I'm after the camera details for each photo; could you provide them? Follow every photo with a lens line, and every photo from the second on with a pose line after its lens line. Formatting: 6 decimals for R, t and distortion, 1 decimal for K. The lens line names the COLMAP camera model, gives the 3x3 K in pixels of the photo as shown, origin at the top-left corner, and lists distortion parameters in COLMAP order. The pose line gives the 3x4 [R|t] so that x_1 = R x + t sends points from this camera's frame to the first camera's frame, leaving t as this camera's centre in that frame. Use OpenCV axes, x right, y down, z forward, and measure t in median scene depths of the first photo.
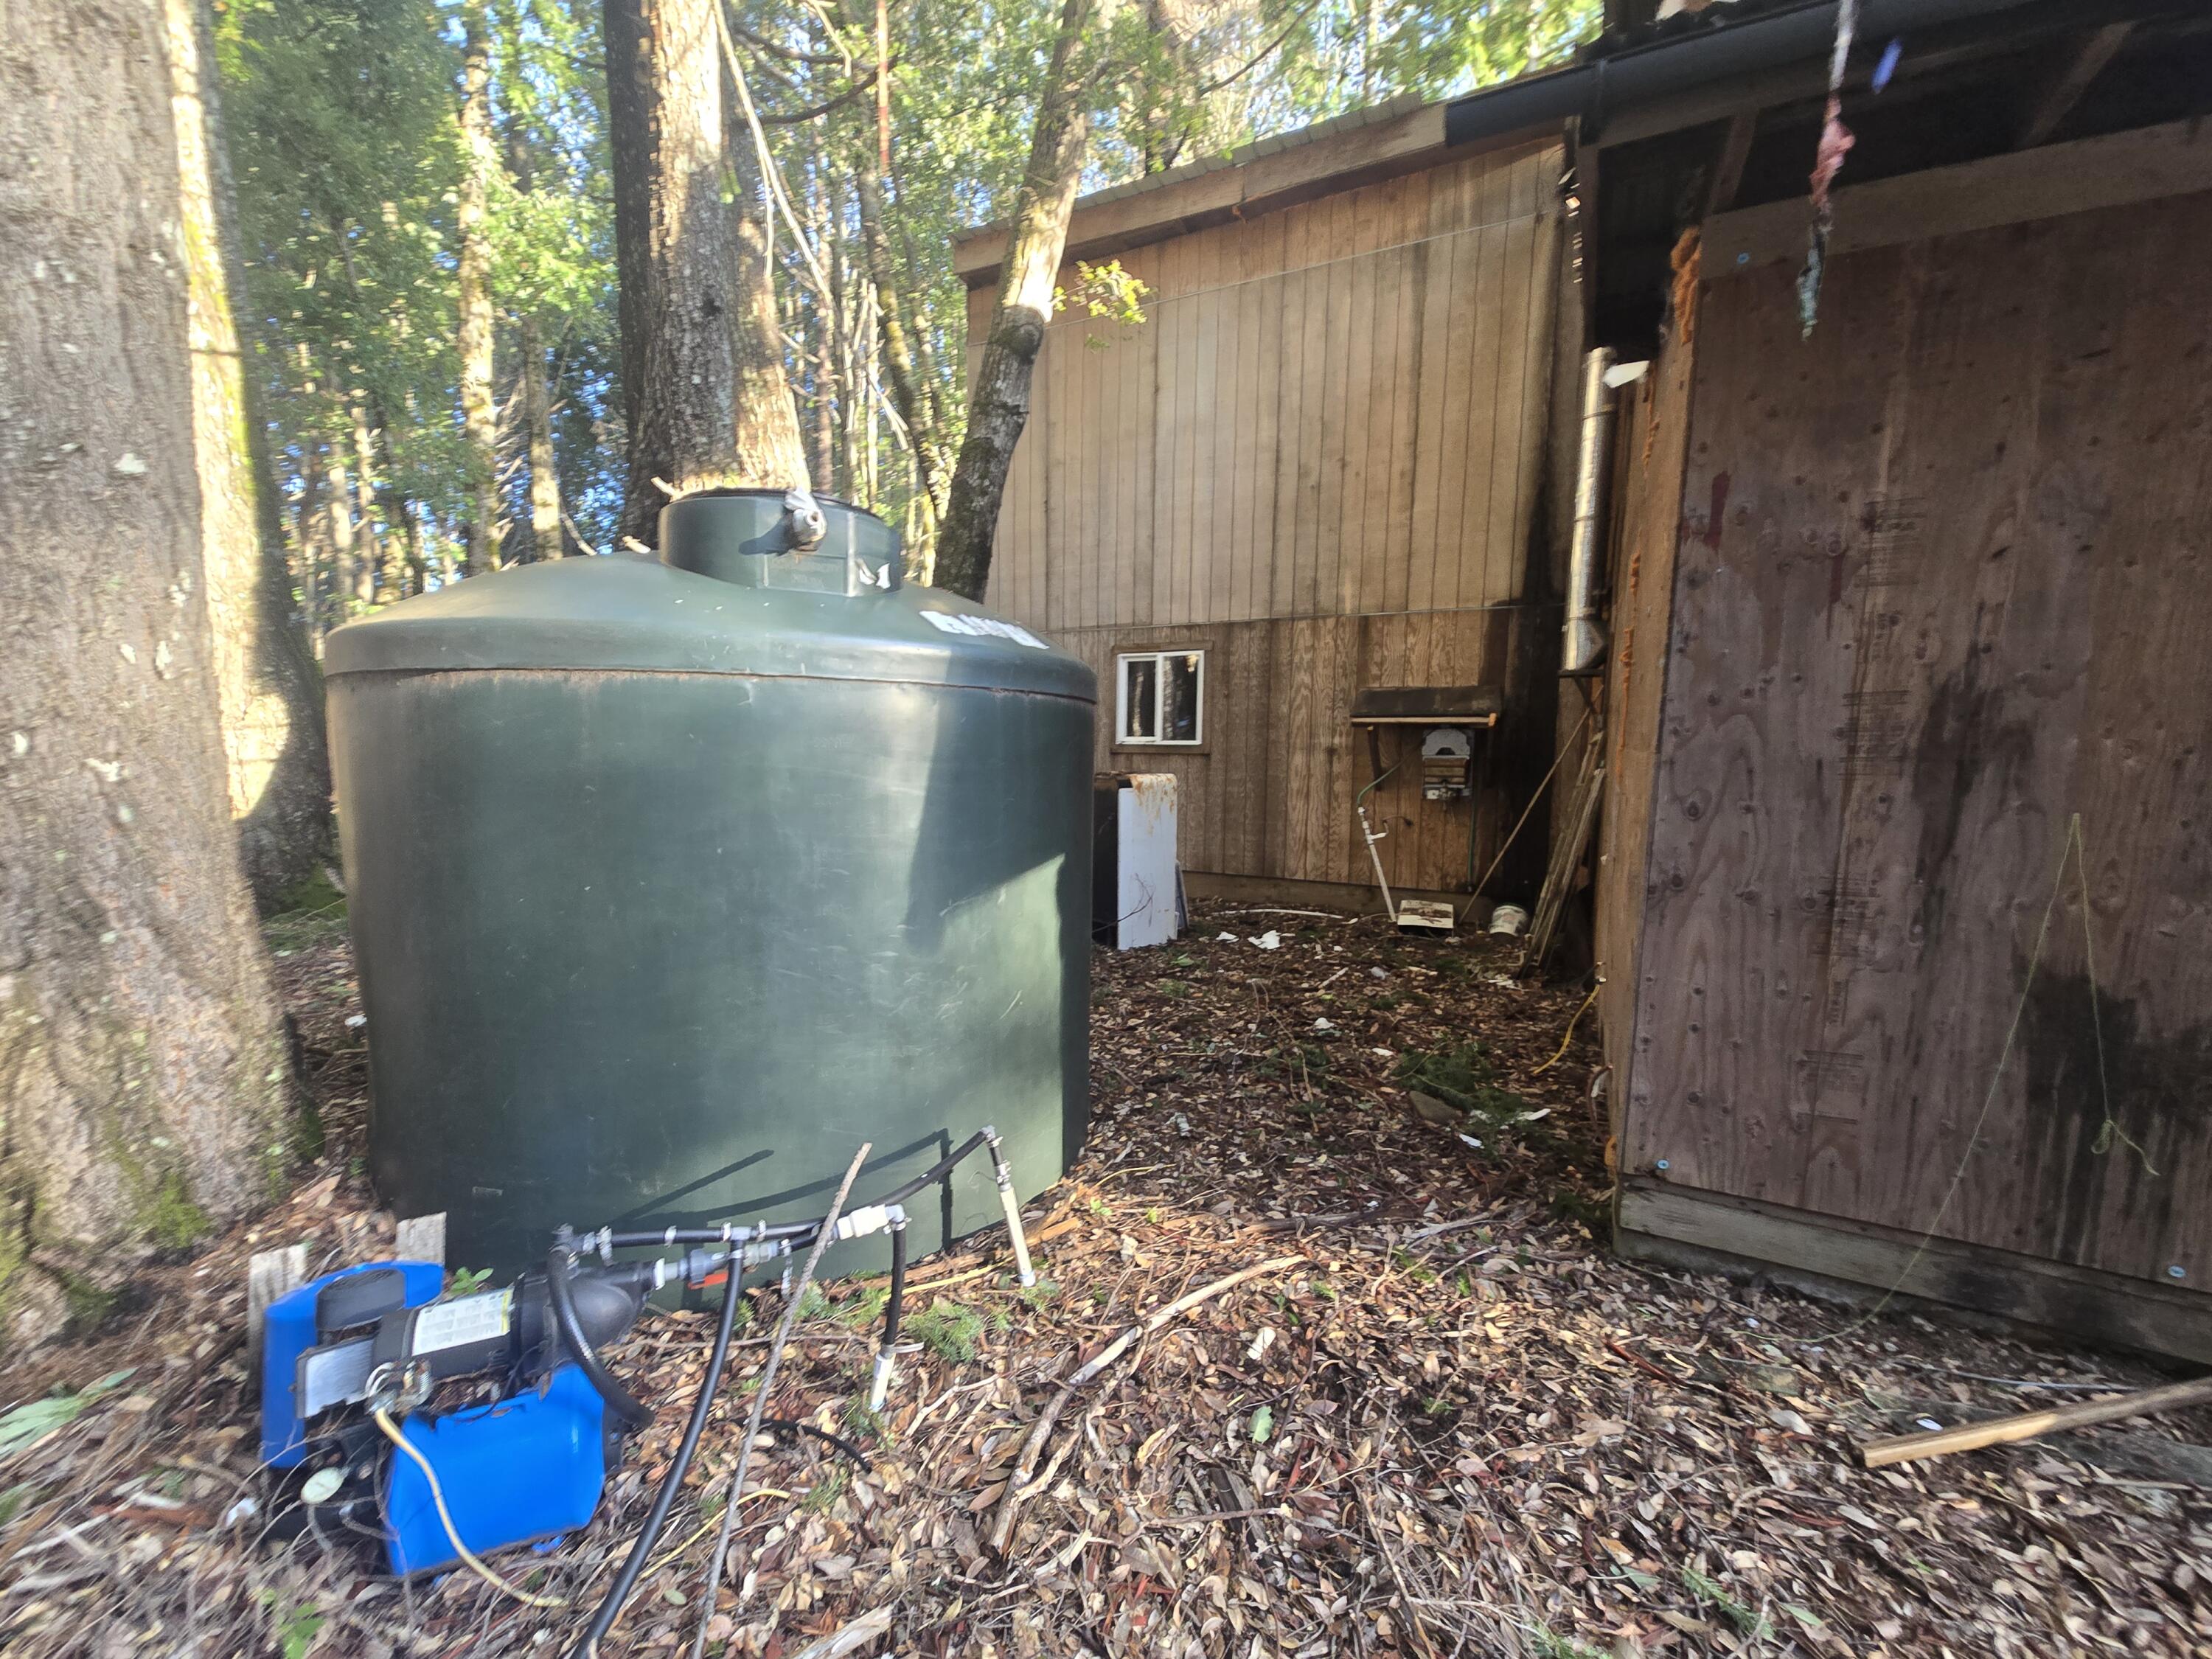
lens RADIAL K [[918.6, 0, 1090.1], [0, 918.6, 838.4], [0, 0, 1]] dist [0.003159, 0.000802]
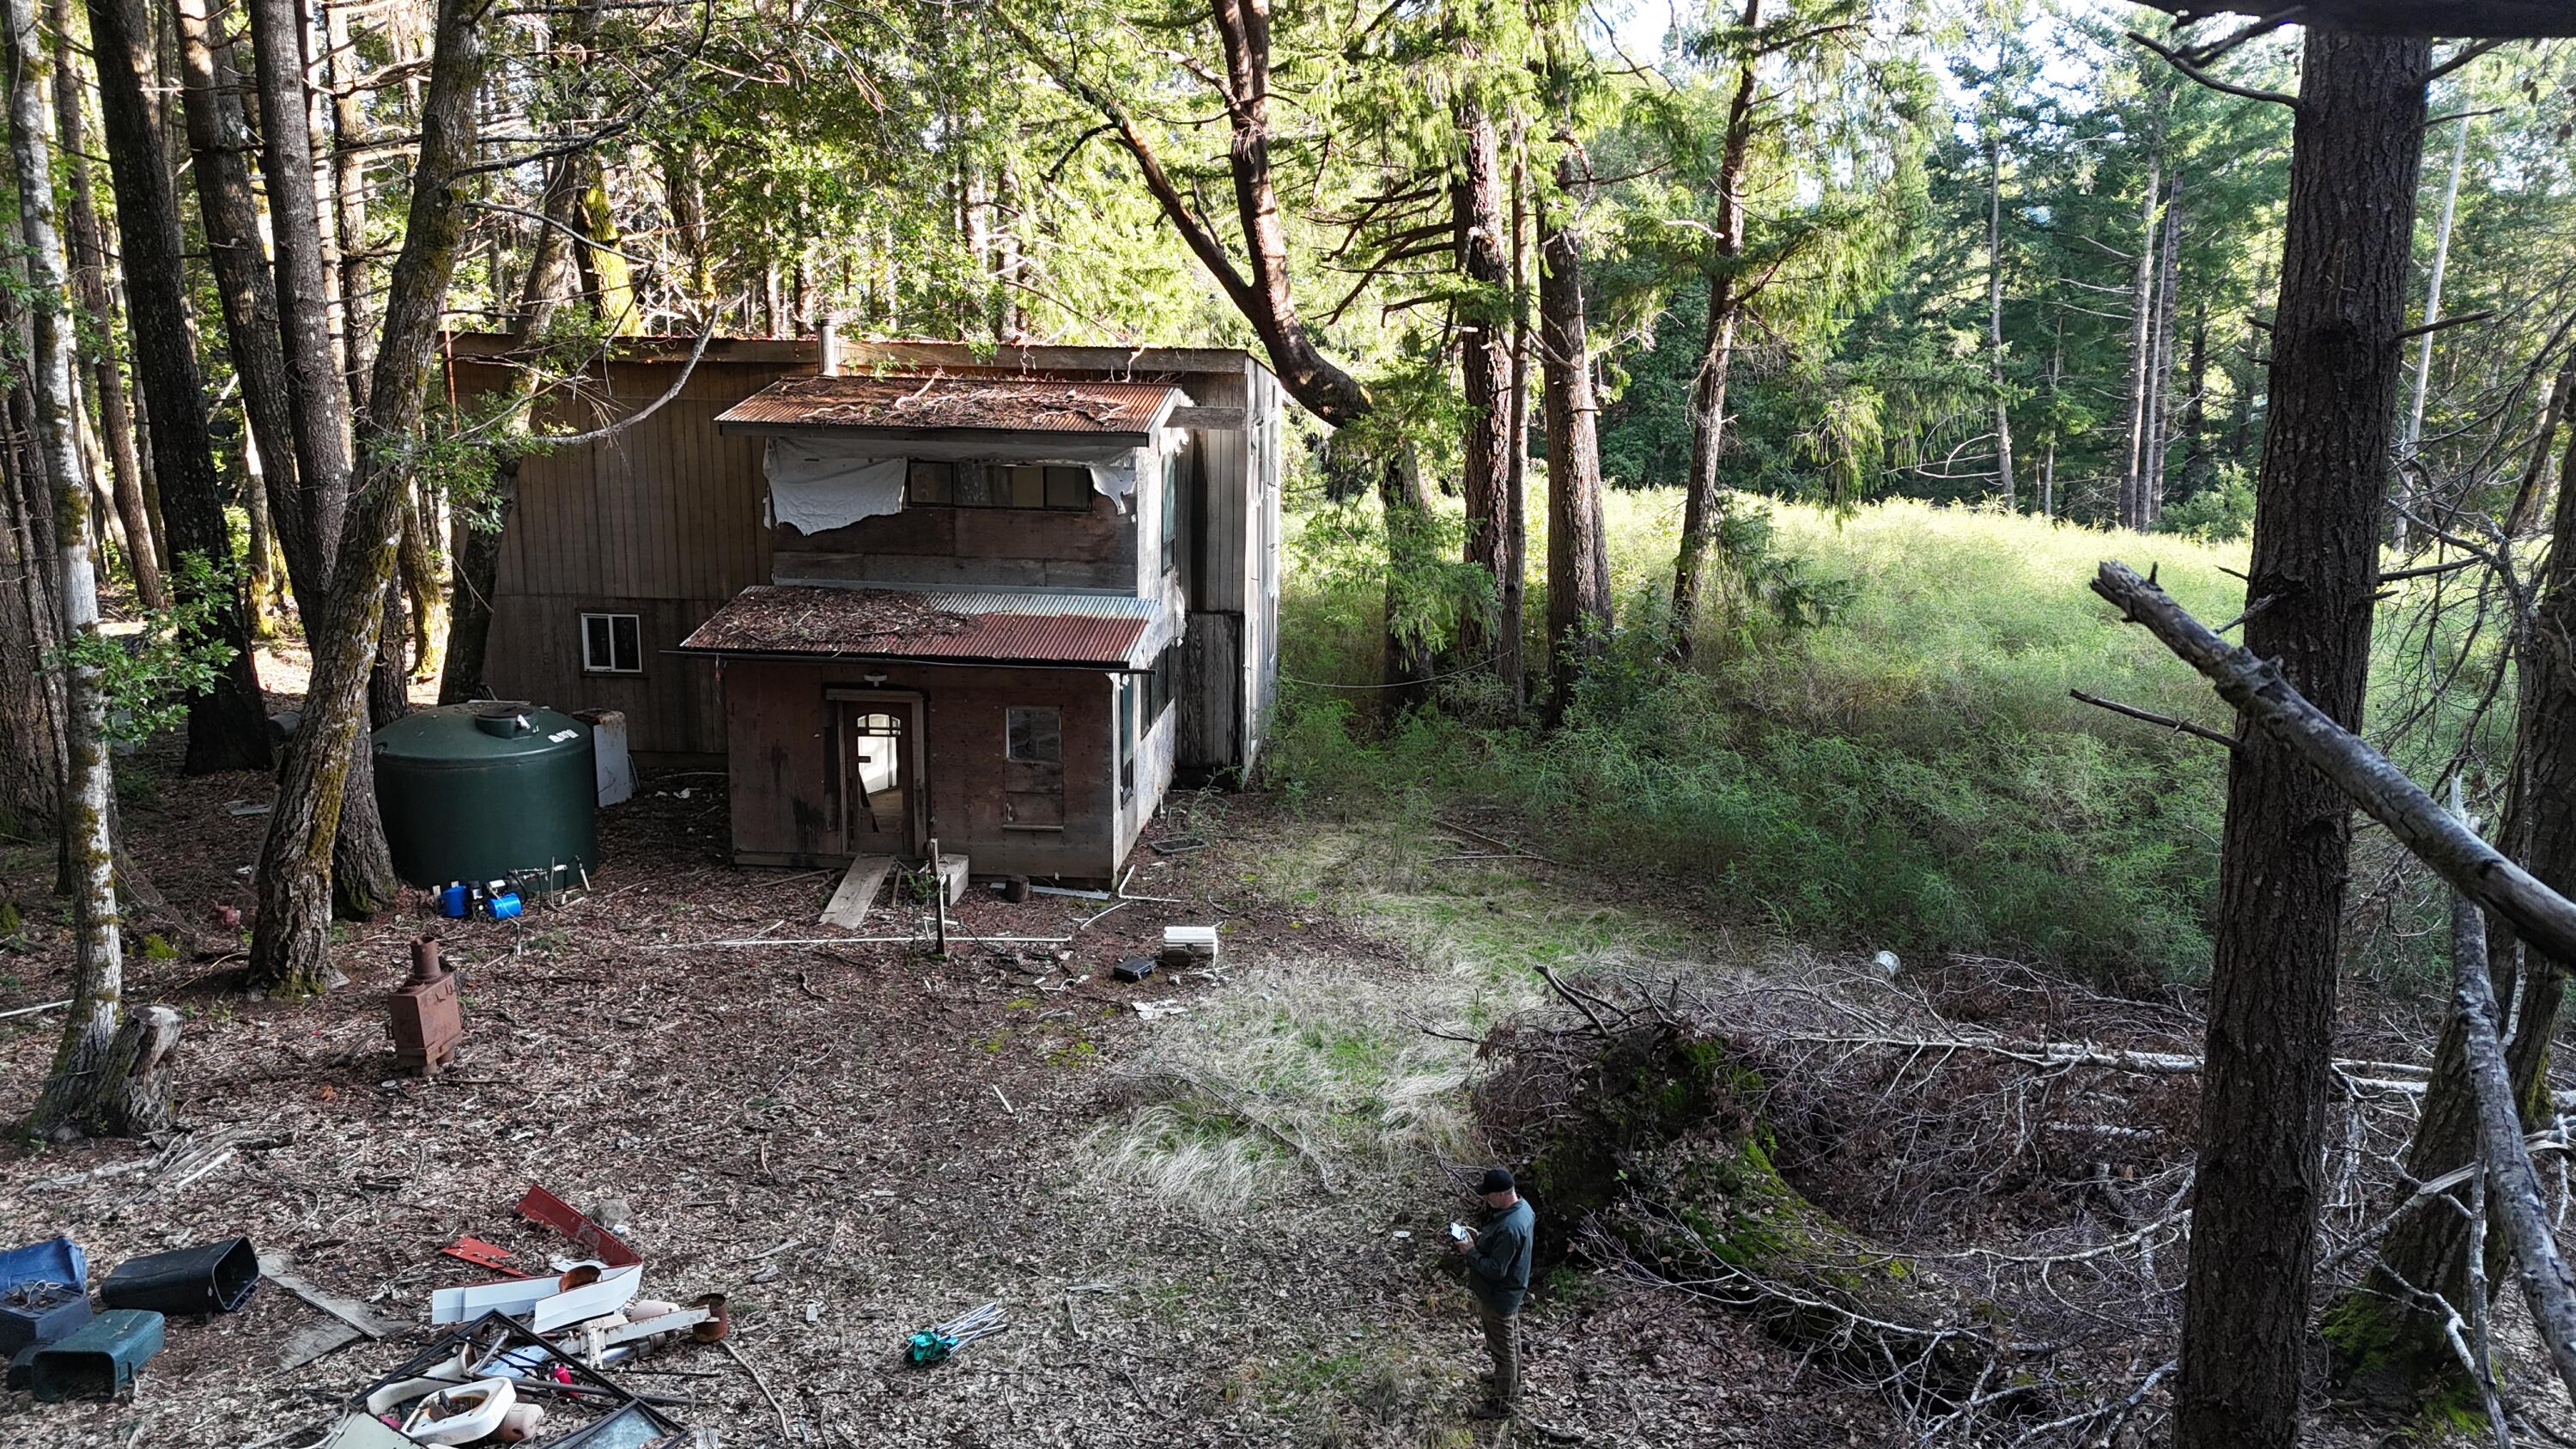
lens RADIAL K [[1895.9, 0, 1299.0], [0, 1895.9, 720.2], [0, 0, 1]] dist [0.078942, -0.066667]
pose [[0.917744, -0.078860, 0.389264, -0.157128], [0.037114, 0.992829, 0.113633, -0.425201], [-0.395434, -0.089839, 0.914090, -2.985126]]
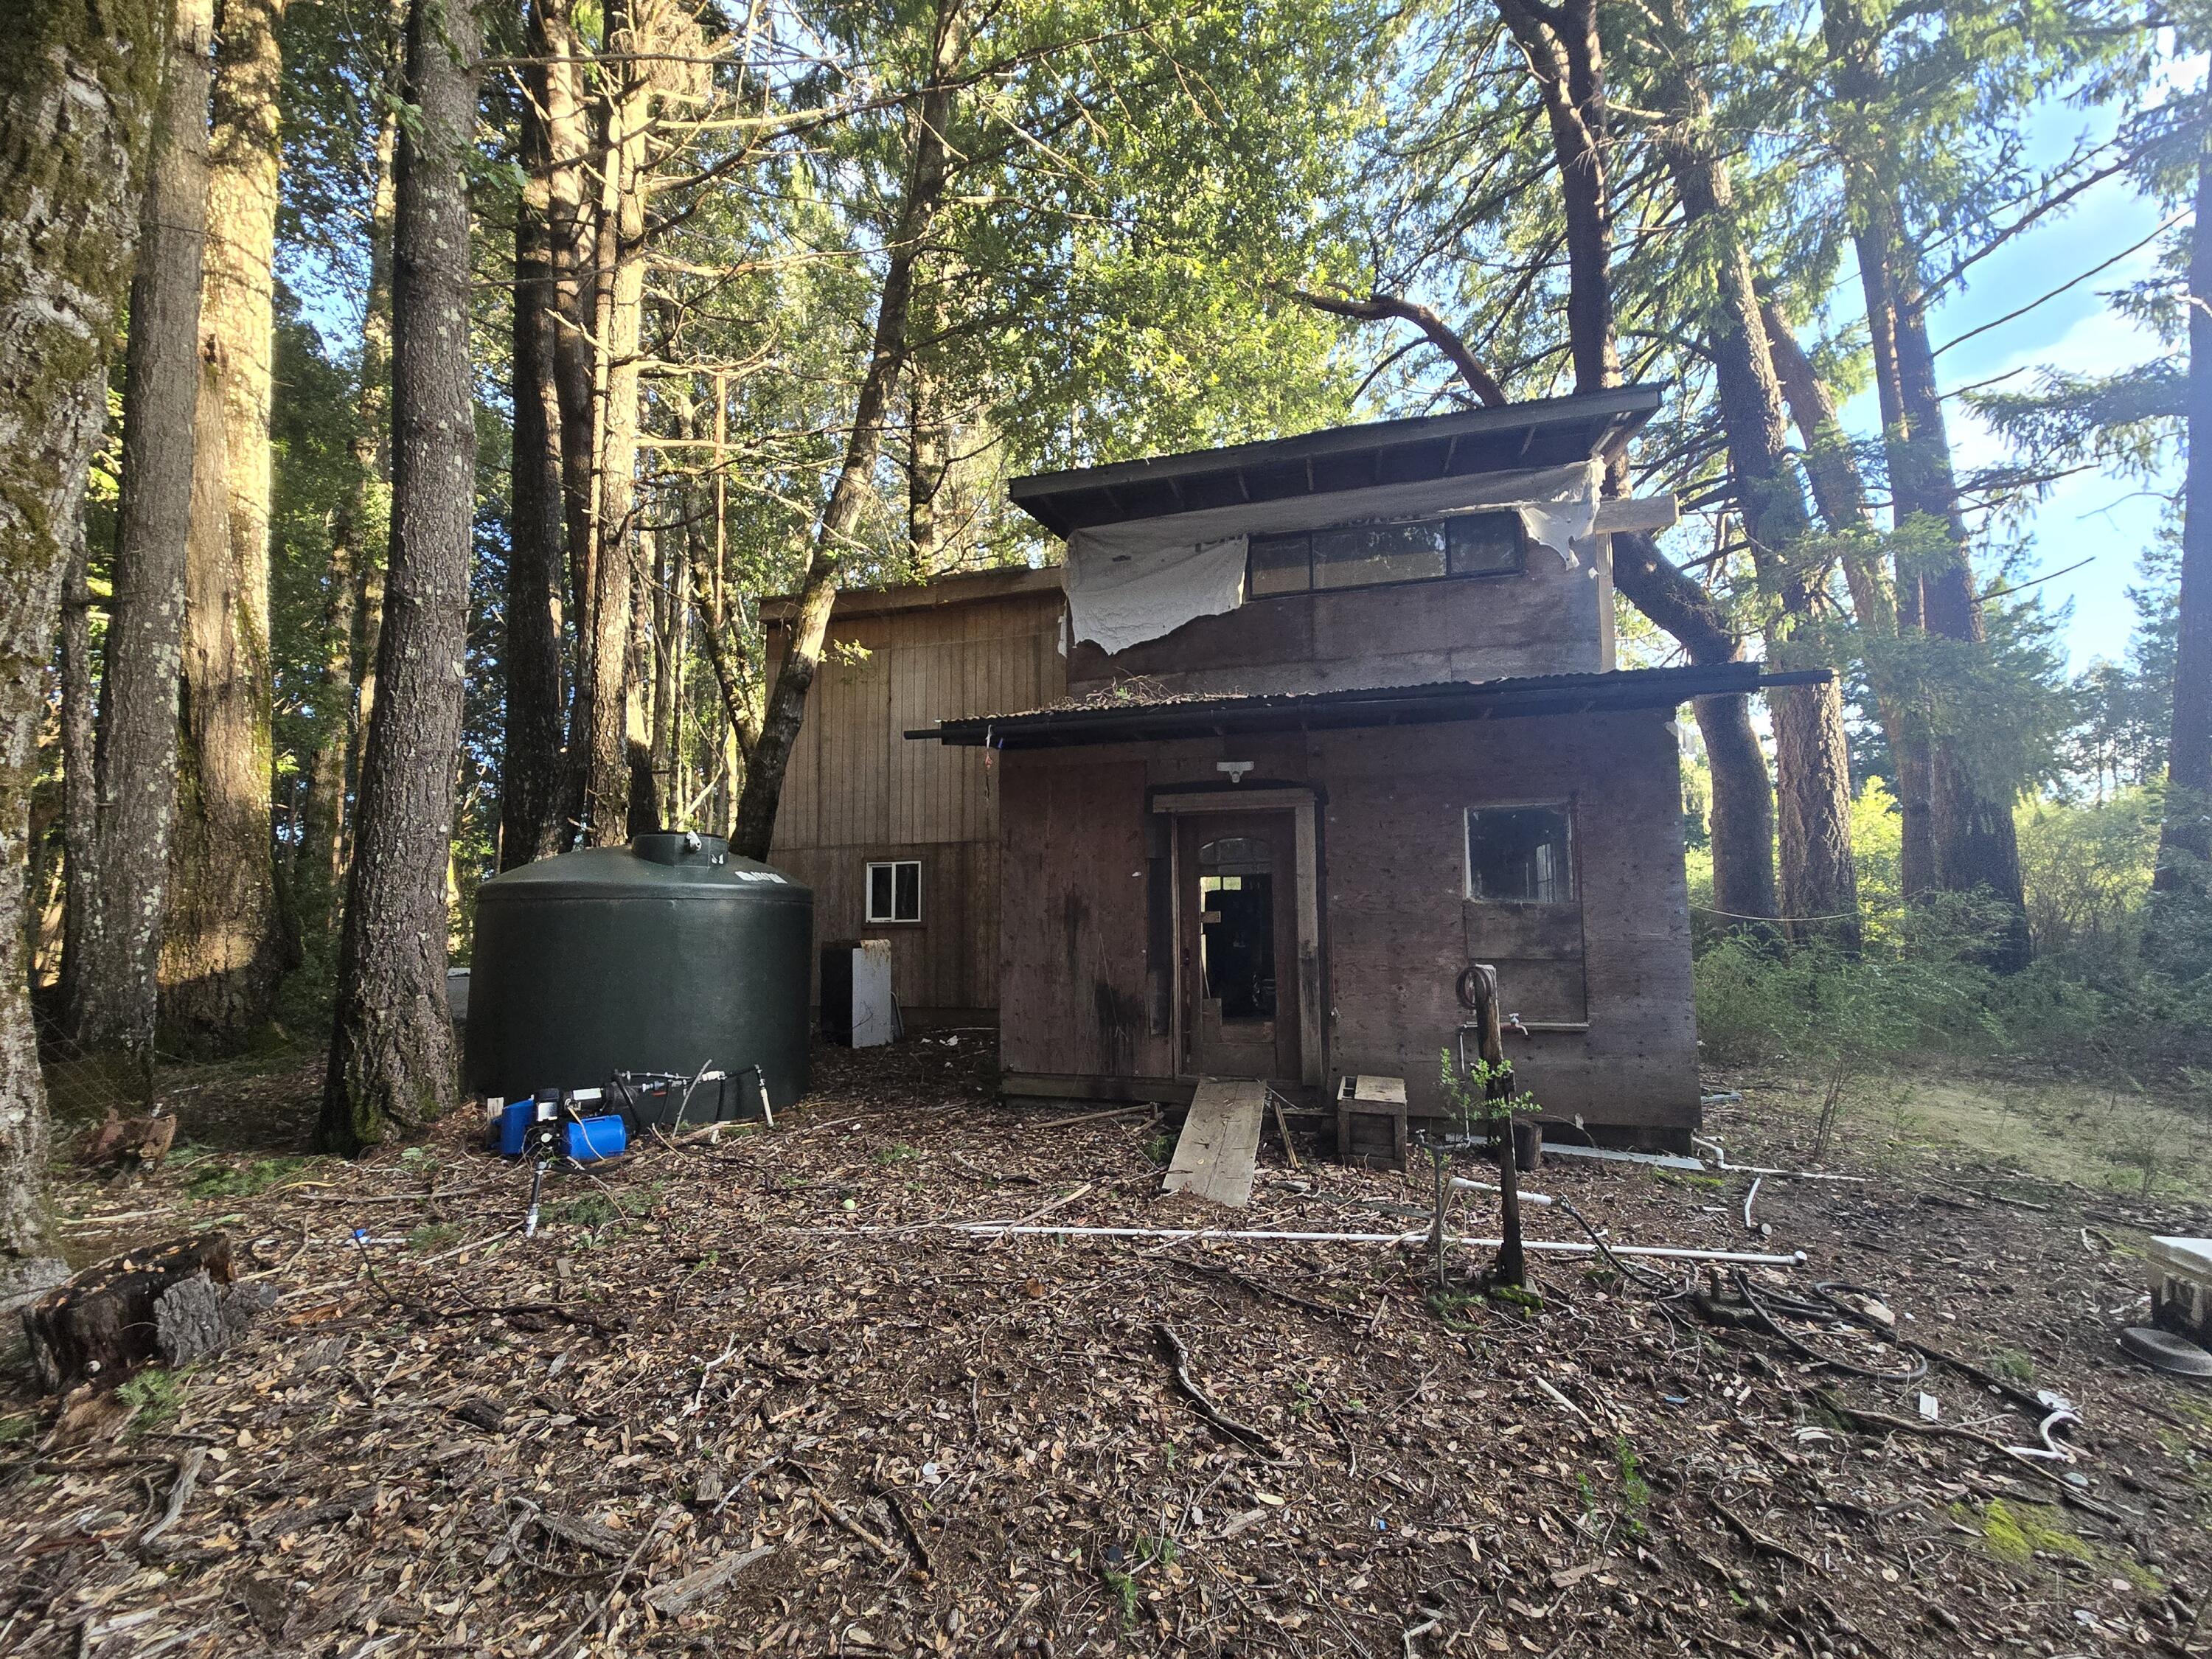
lens RADIAL K [[918.6, 0, 1094.9], [0, 918.6, 841.7], [0, 0, 1]] dist [0.003159, 0.000802]
pose [[0.977809, -0.002237, 0.209487, 0.101371], [0.042223, 0.981528, -0.186602, 0.076947], [-0.205200, 0.191306, 0.959841, -0.655571]]
